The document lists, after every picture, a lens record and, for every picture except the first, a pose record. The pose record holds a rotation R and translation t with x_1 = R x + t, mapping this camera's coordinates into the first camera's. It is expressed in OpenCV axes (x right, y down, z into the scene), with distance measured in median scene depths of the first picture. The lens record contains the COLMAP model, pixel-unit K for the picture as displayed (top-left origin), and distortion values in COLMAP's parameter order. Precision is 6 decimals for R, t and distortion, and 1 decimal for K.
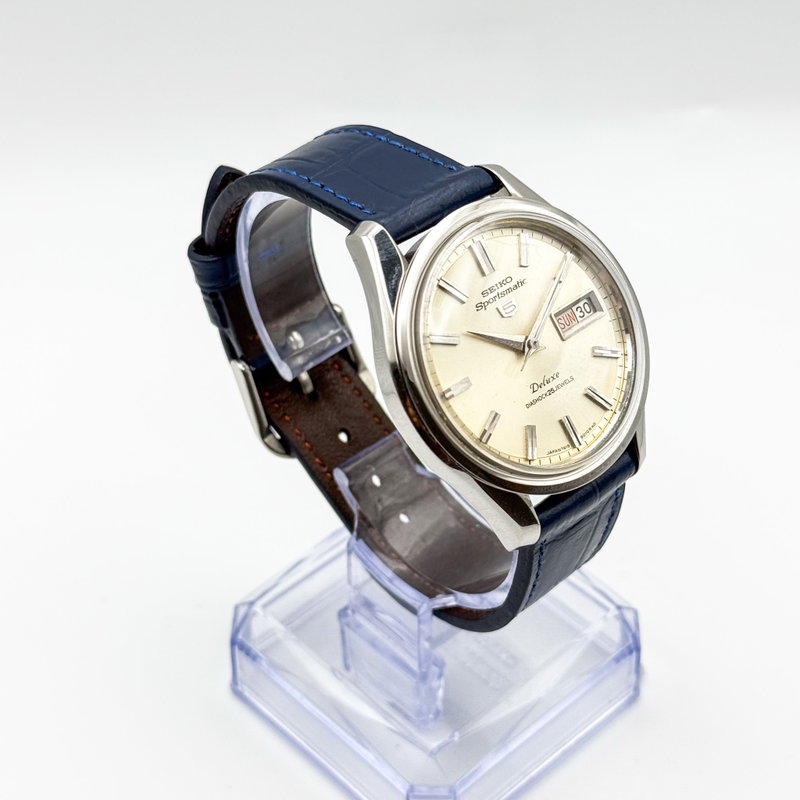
lens RADIAL K [[1840.8, 0, 400.0], [0, 1840.8, 400.0], [0, 0, 1]] dist [0.052092, 0.001415]
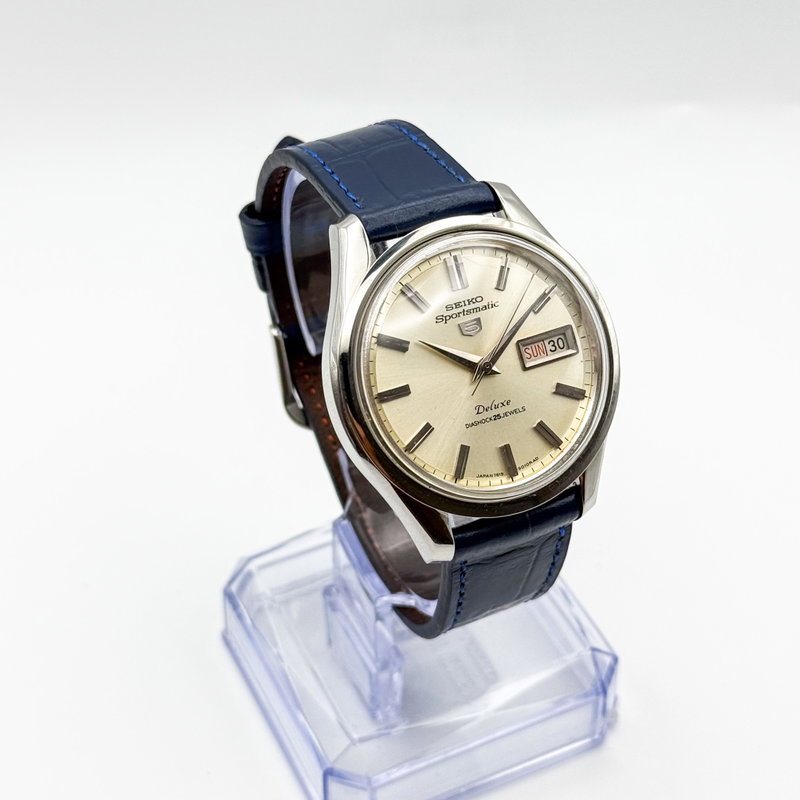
lens RADIAL K [[1840.8, 0, 400.0], [0, 1840.8, 400.0], [0, 0, 1]] dist [0.052092, 0.001415]
pose [[0.954912, 0.213296, -0.206513, 0.227792], [-0.210321, 0.976950, 0.036518, -0.037739], [0.209543, 0.008563, 0.977762, 0.011374]]
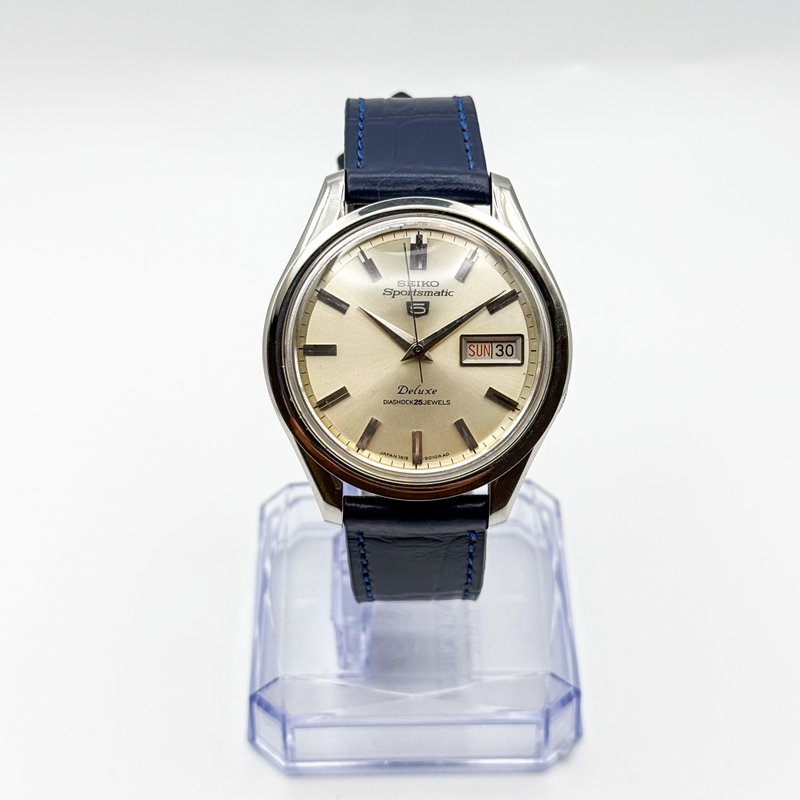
lens RADIAL K [[1840.8, 0, 400.0], [0, 1840.8, 400.0], [0, 0, 1]] dist [0.052092, 0.001415]
pose [[0.747281, 0.467895, -0.471852, 0.525747], [-0.450234, 0.878758, 0.158343, -0.153681], [0.488732, 0.094117, 0.867342, 0.125069]]
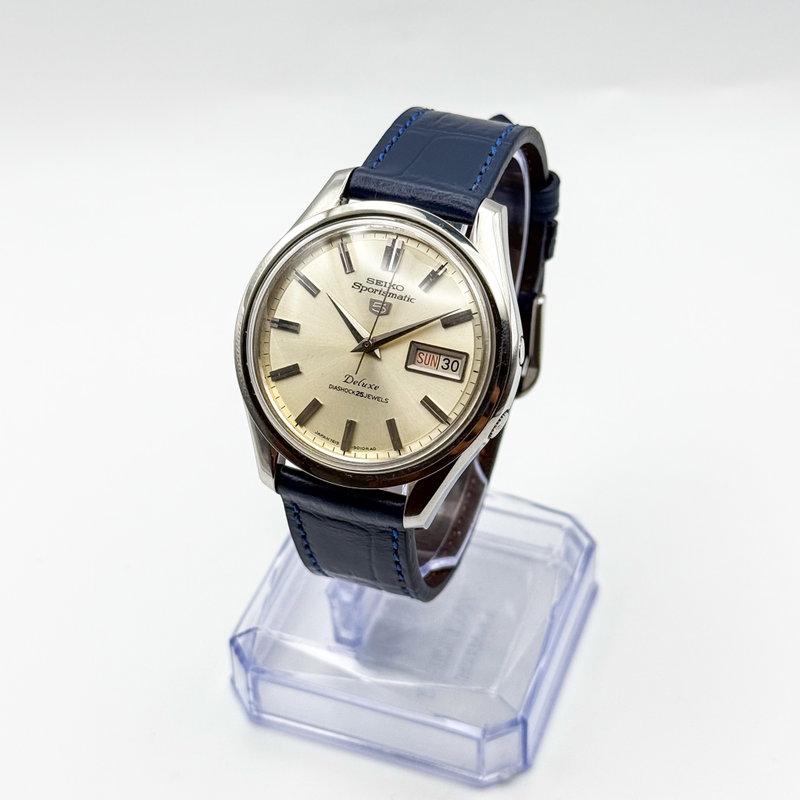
lens RADIAL K [[1840.8, 0, 400.0], [0, 1840.8, 400.0], [0, 0, 1]] dist [0.052092, 0.001415]
pose [[0.462923, 0.604733, -0.648075, 0.749306], [-0.583830, 0.758155, 0.290419, -0.309796], [0.666967, 0.243924, 0.704028, 0.265883]]
